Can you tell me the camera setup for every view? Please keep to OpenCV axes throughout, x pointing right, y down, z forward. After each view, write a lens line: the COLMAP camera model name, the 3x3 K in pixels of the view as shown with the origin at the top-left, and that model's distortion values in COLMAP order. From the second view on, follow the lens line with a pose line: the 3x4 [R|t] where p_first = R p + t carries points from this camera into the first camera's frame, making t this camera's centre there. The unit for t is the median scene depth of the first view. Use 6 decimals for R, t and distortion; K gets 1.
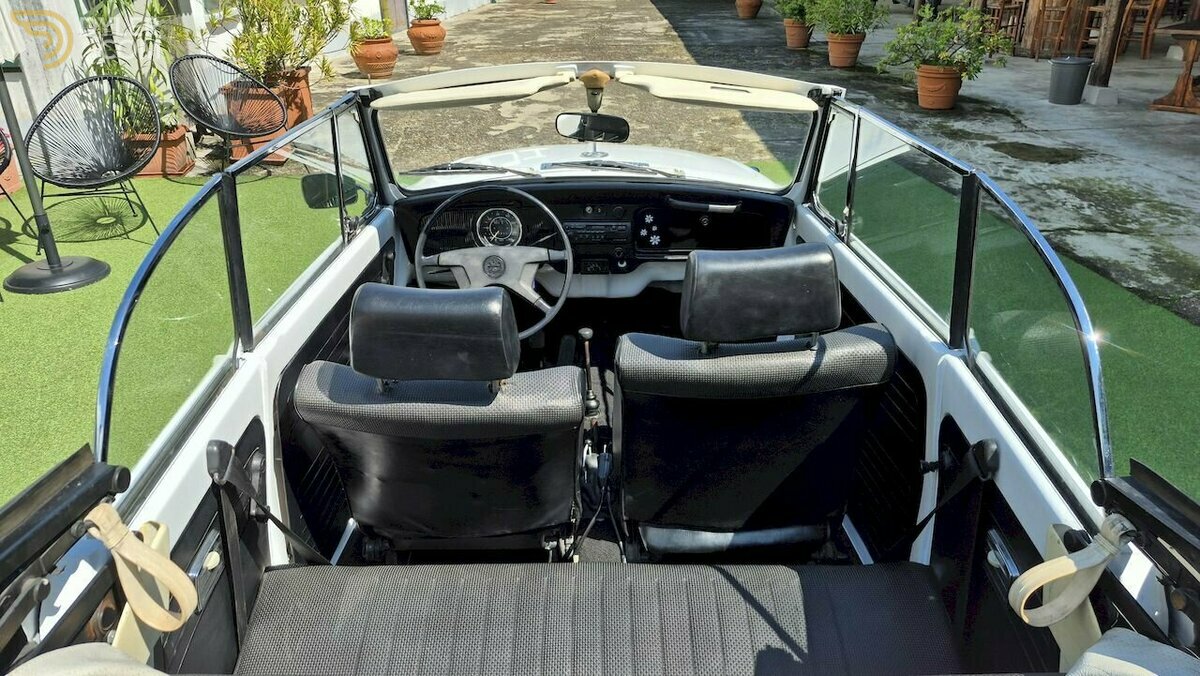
lens RADIAL K [[845.9, 0, 589.6], [0, 845.9, 337.6], [0, 0, 1]] dist [0.097817, -0.127055]
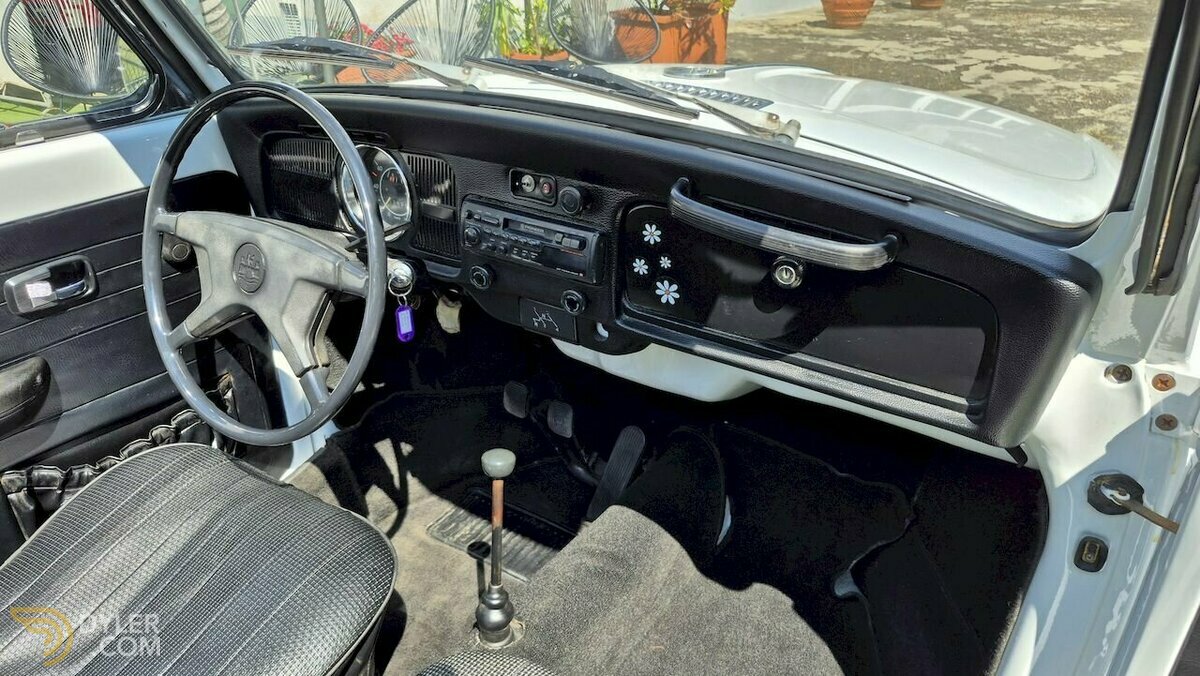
lens RADIAL K [[845.9, 0, 589.6], [0, 845.9, 337.6], [0, 0, 1]] dist [0.097817, -0.127055]
pose [[0.839862, 0.255841, -0.478724, 0.236163], [-0.237082, 0.966280, 0.100471, -0.126071], [0.488287, 0.029115, 0.872197, 0.654647]]
